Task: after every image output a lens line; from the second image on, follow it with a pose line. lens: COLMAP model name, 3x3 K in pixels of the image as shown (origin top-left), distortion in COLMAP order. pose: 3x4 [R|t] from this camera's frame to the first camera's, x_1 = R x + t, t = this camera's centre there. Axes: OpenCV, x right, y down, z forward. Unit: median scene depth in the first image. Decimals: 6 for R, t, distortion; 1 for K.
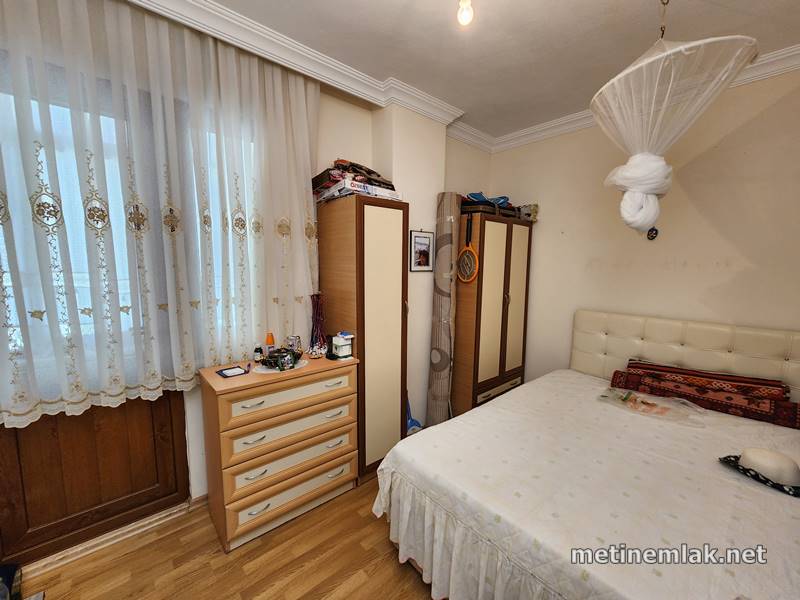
lens RADIAL K [[365.6, 0, 431.3], [0, 365.6, 309.8], [0, 0, 1]] dist [-0.000569, -0.000089]
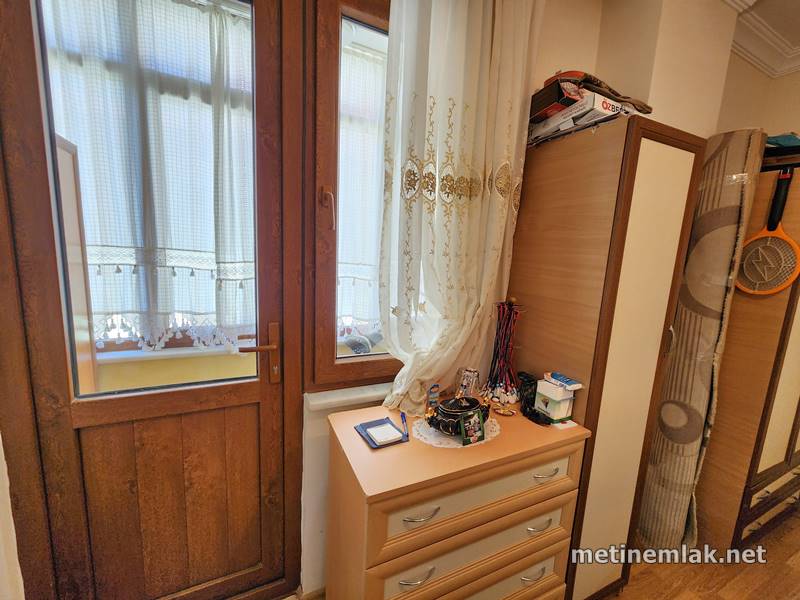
lens RADIAL K [[327.3, 0, 398.4], [0, 327.3, 301.5], [0, 0, 1]] dist [0.000676, -0.000126]
pose [[0.957677, 0.082274, -0.275836, -0.347347], [-0.077282, 0.996589, 0.028938, -0.046309], [0.277276, -0.006396, 0.960769, 0.452586]]
